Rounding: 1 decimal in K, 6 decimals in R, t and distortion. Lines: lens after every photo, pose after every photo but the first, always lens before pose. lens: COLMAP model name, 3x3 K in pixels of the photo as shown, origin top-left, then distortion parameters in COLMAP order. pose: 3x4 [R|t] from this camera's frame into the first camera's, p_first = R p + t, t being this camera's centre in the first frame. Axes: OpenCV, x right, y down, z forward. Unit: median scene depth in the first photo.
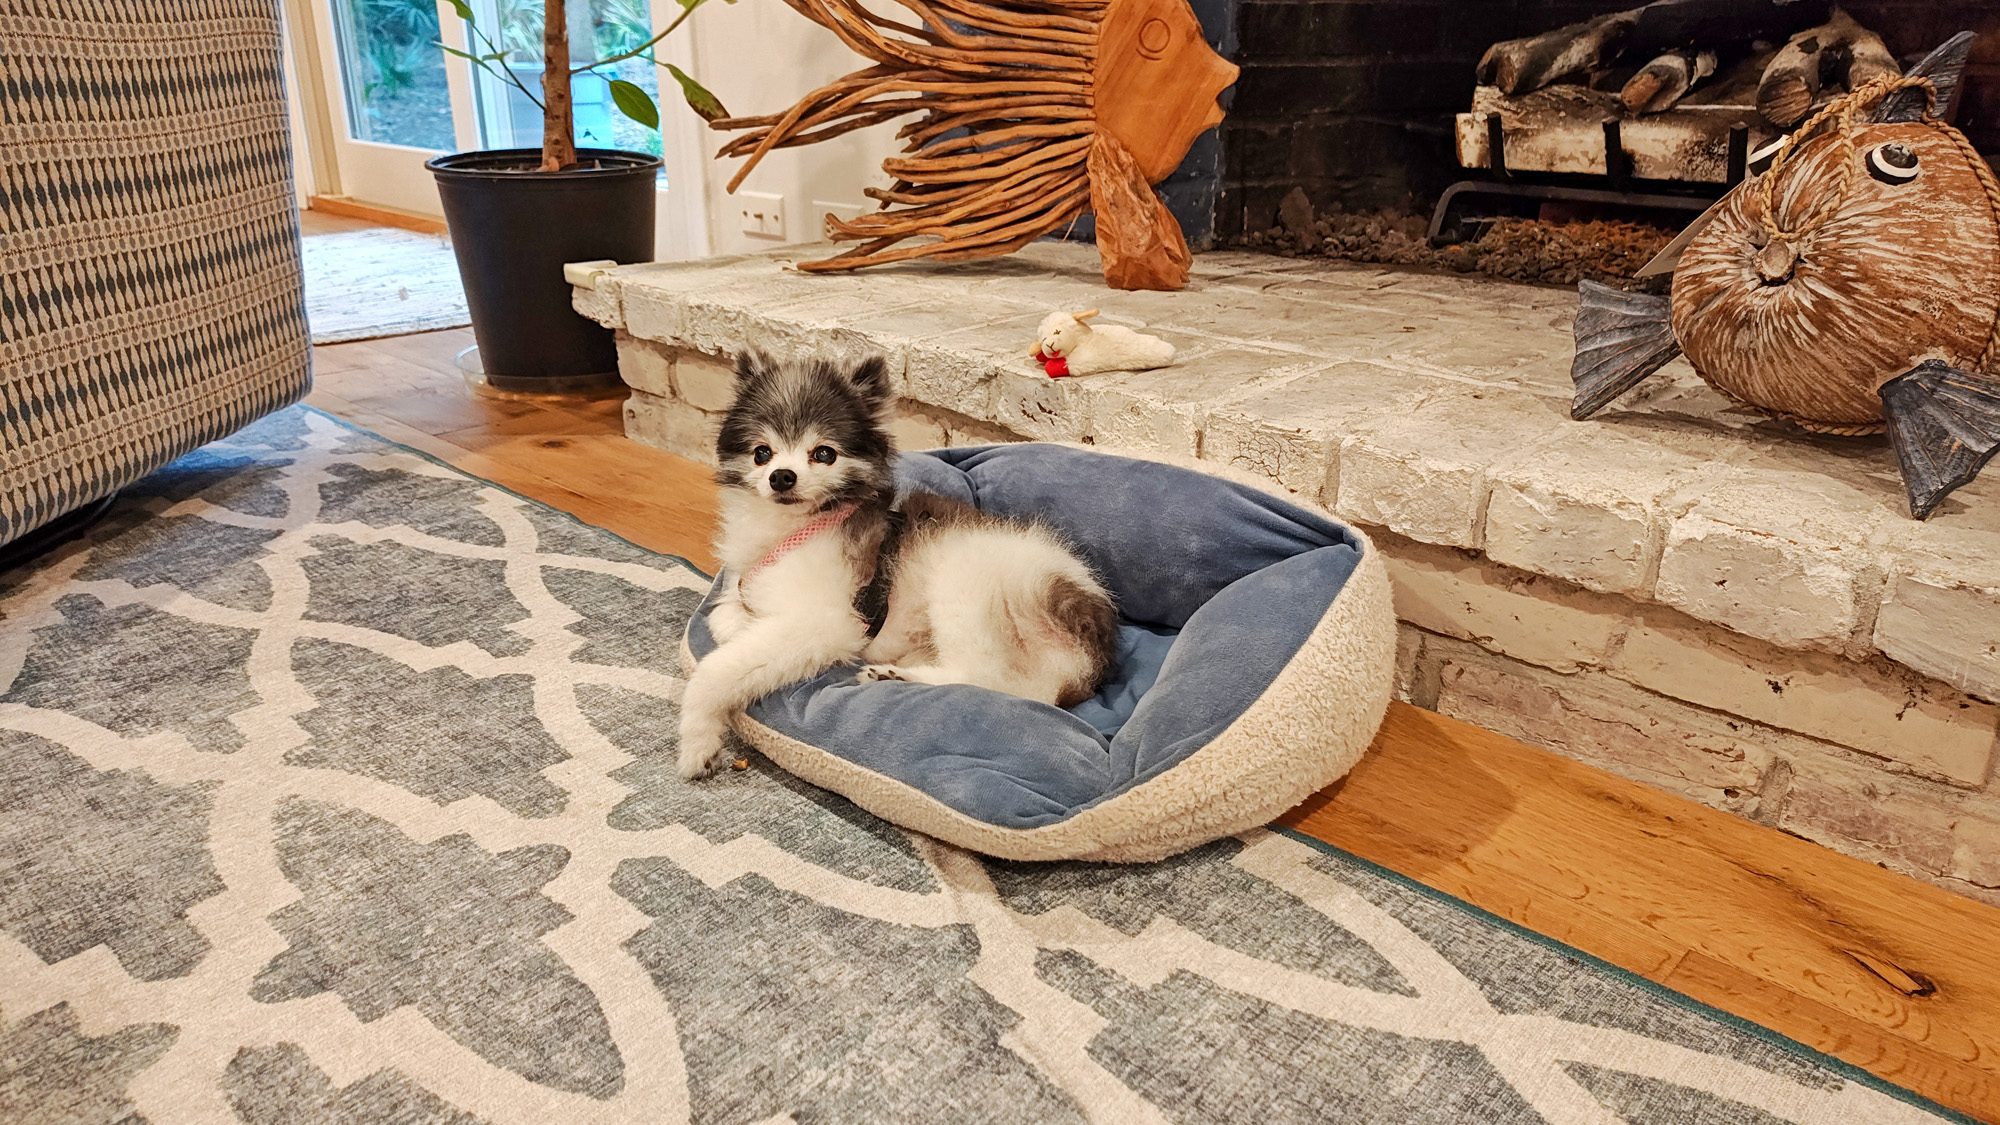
lens RADIAL K [[1382.6, 0, 1003.1], [0, 1382.6, 543.2], [0, 0, 1]] dist [0.063454, -0.097966]
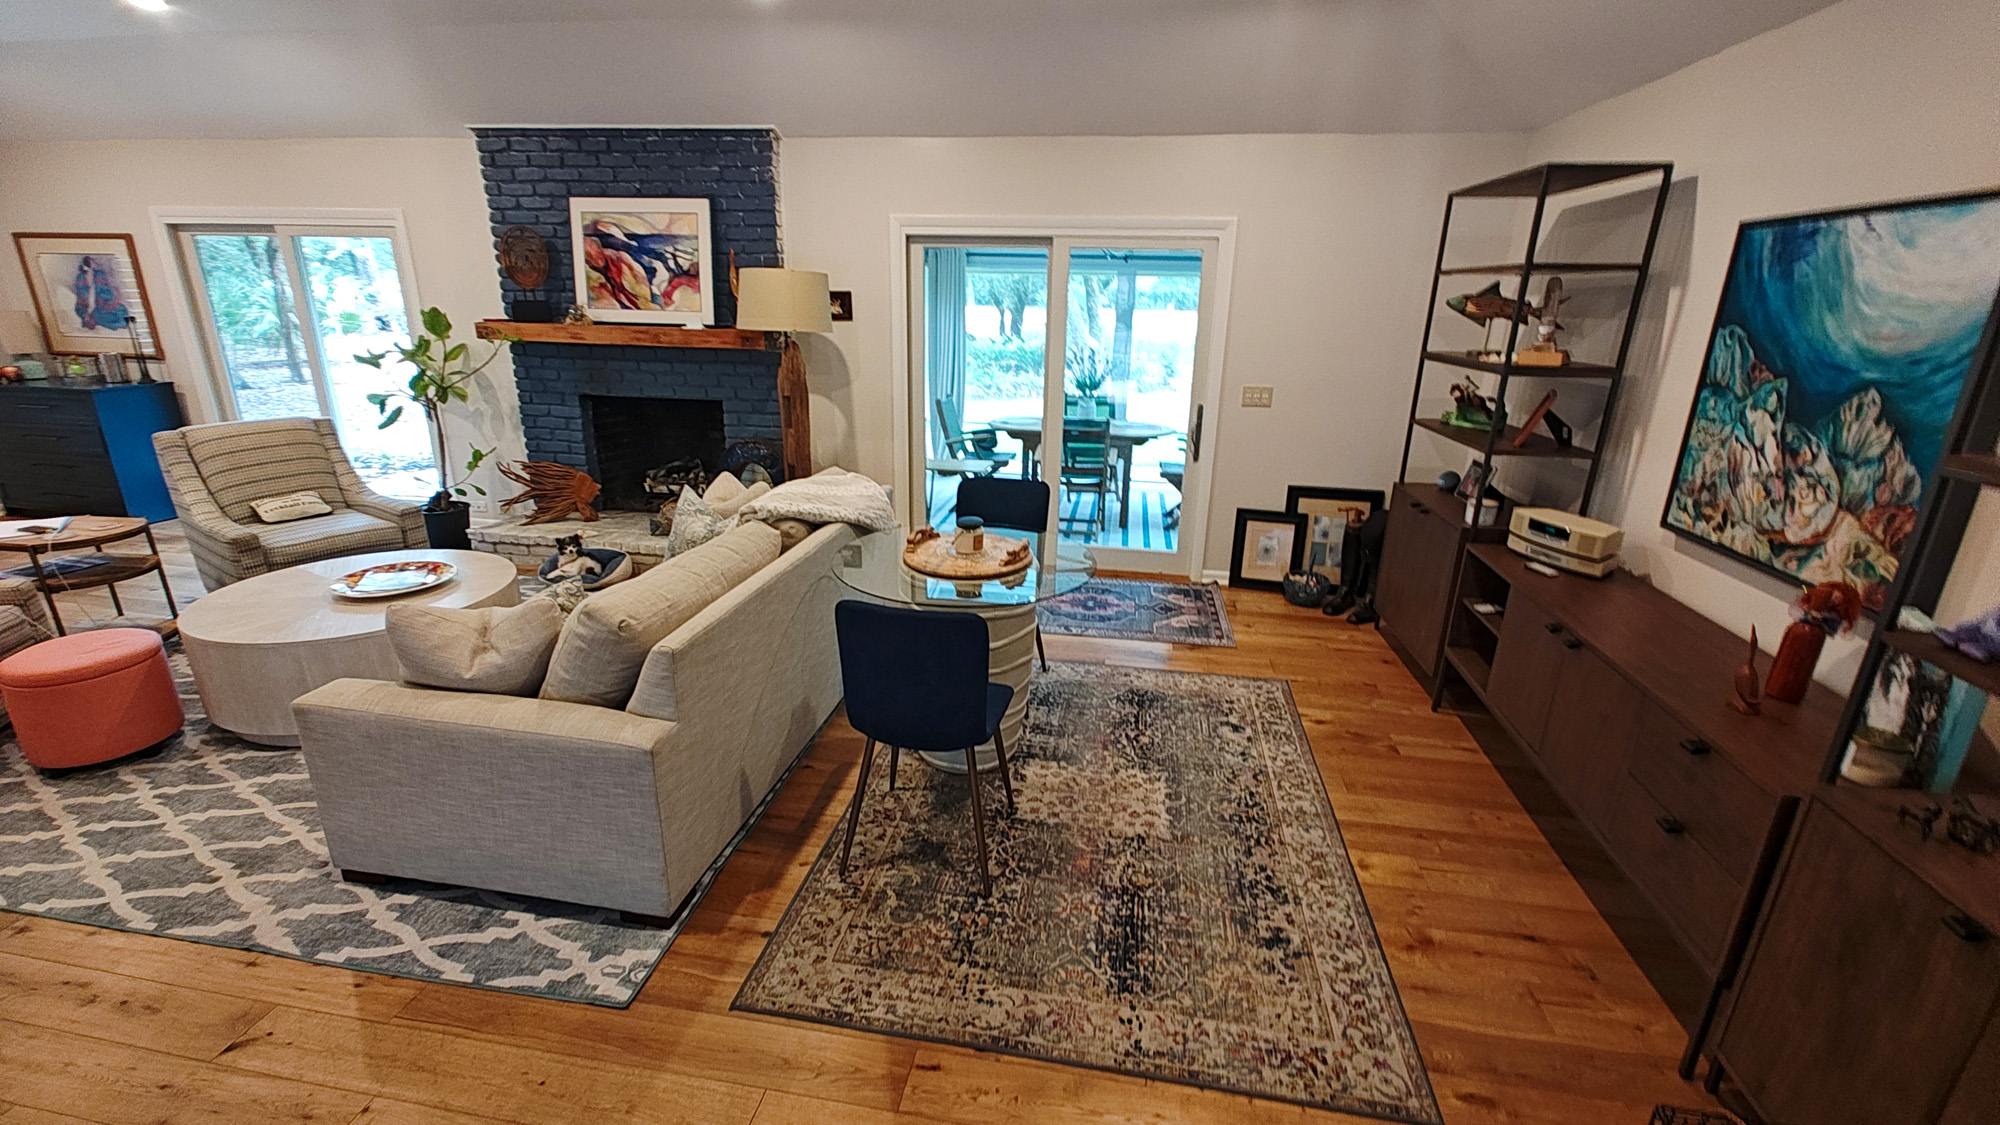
lens RADIAL K [[826.4, 0, 997.7], [0, 826.4, 561.0], [0, 0, 1]] dist [0.020537, -0.008986]
pose [[0.834170, -0.159460, 0.527952, -0.594276], [0.175361, 0.984297, 0.020220, 0.371456], [-0.522886, 0.075715, 0.849033, -4.964669]]
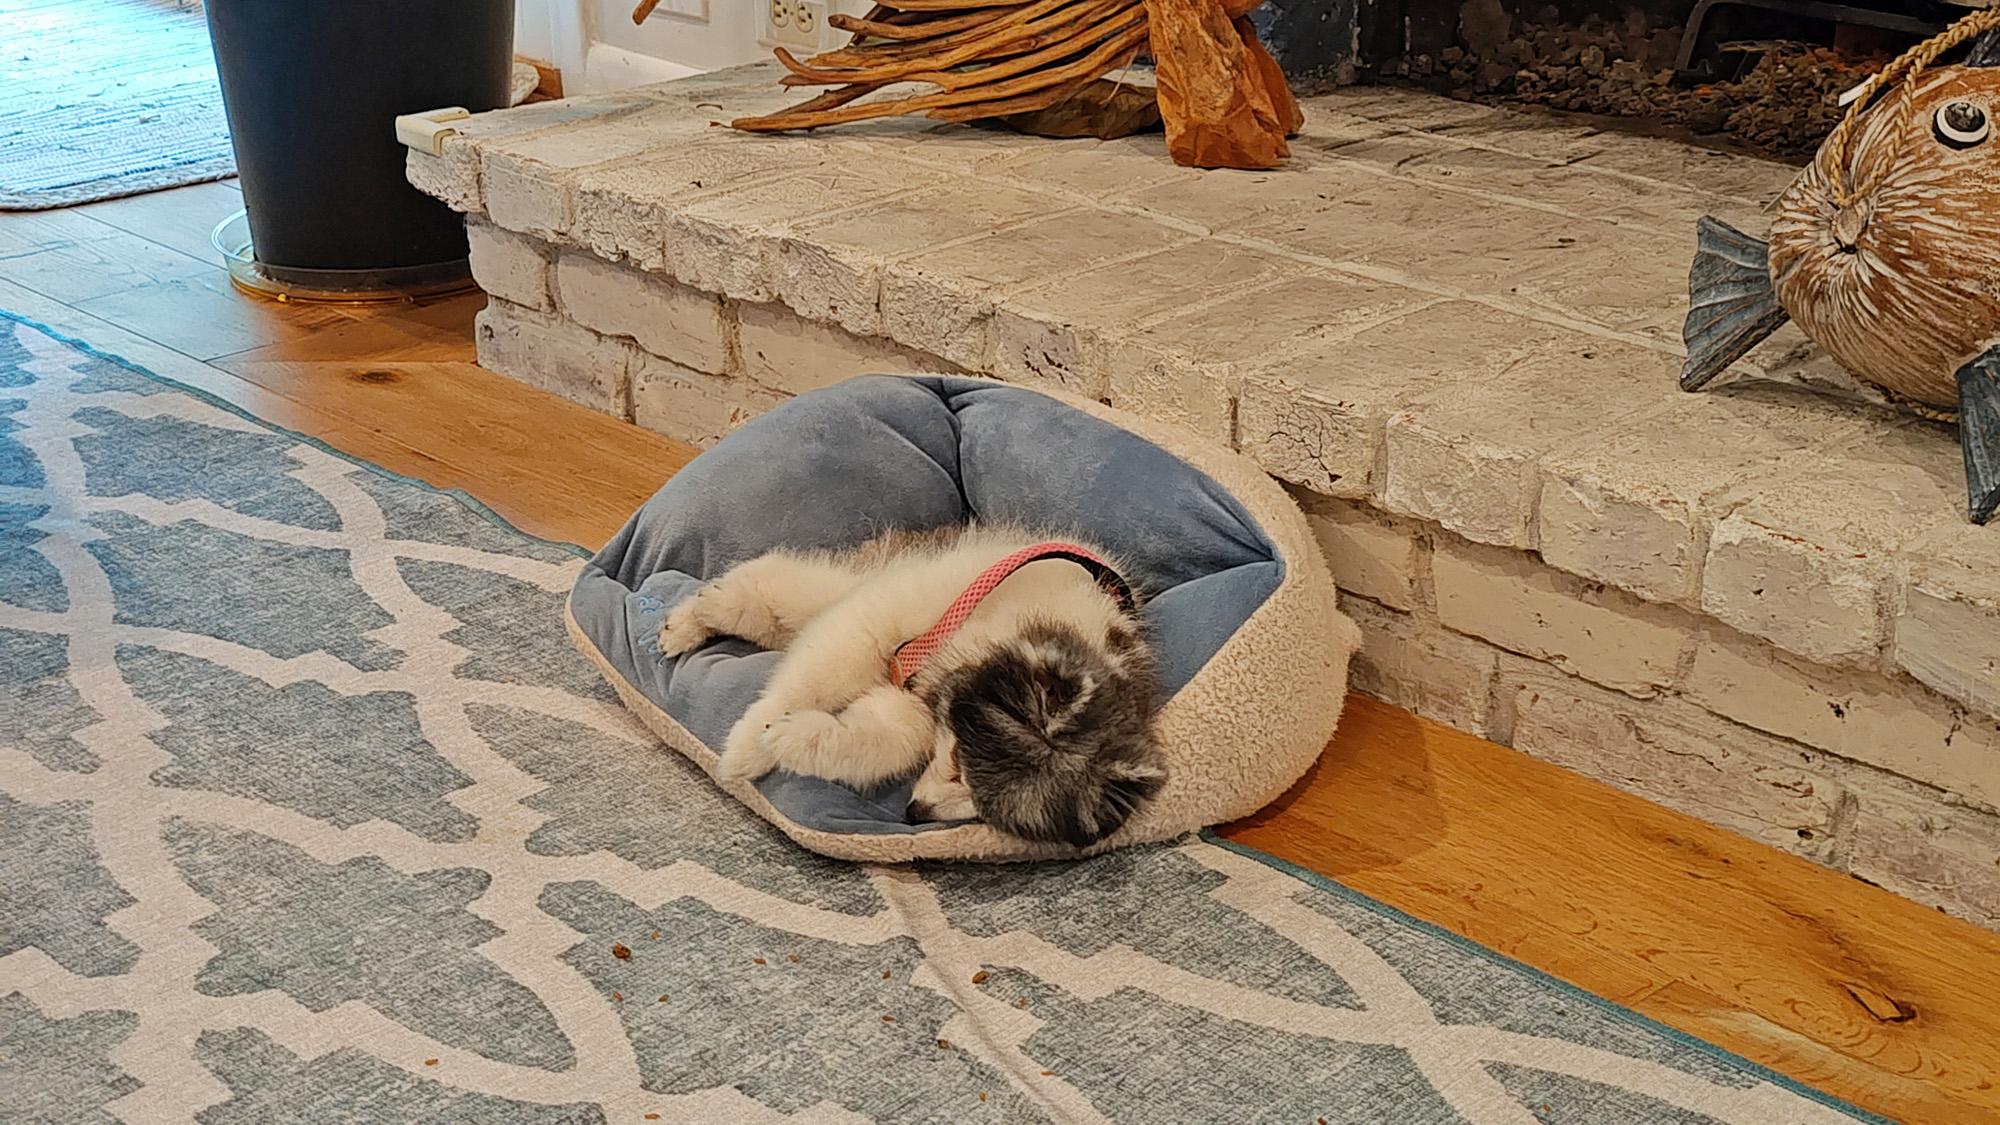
lens RADIAL K [[3026.1, 0, 995.7], [0, 3026.1, 561.9], [0, 0, 1]] dist [0.200380, -1.533694]
pose [[0.998516, 0.008196, -0.053837, 0.119118], [-0.006987, 0.999720, 0.022609, -0.029913], [0.054007, -0.022199, 0.998294, -0.915614]]
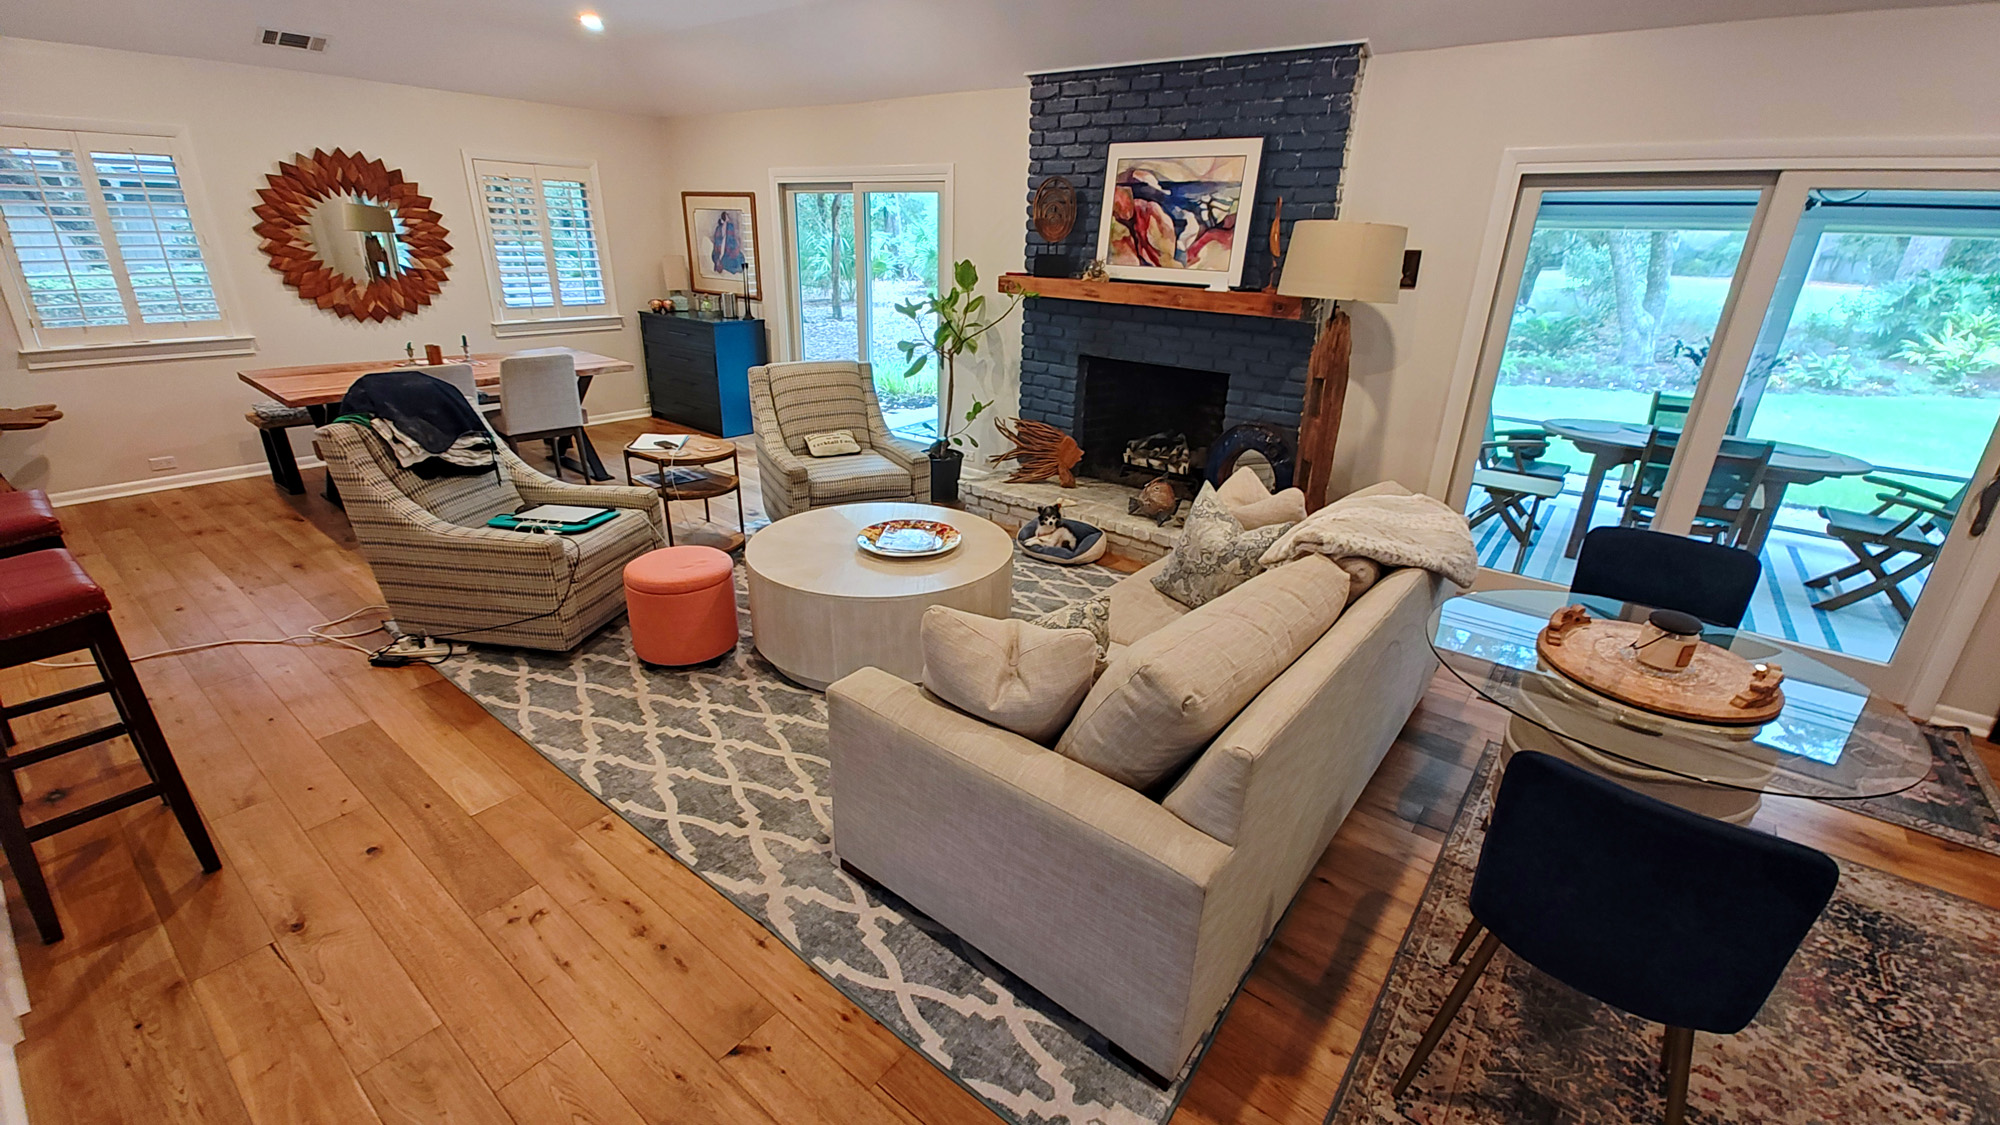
lens RADIAL K [[836.5, 0, 1008.3], [0, 836.5, 568.8], [0, 0, 1]] dist [-0.002205, -0.000664]
pose [[0.995453, -0.009800, 0.094750, -0.809995], [0.006862, 0.999487, 0.031285, 0.071371], [-0.095008, -0.030493, 0.995009, -4.129245]]
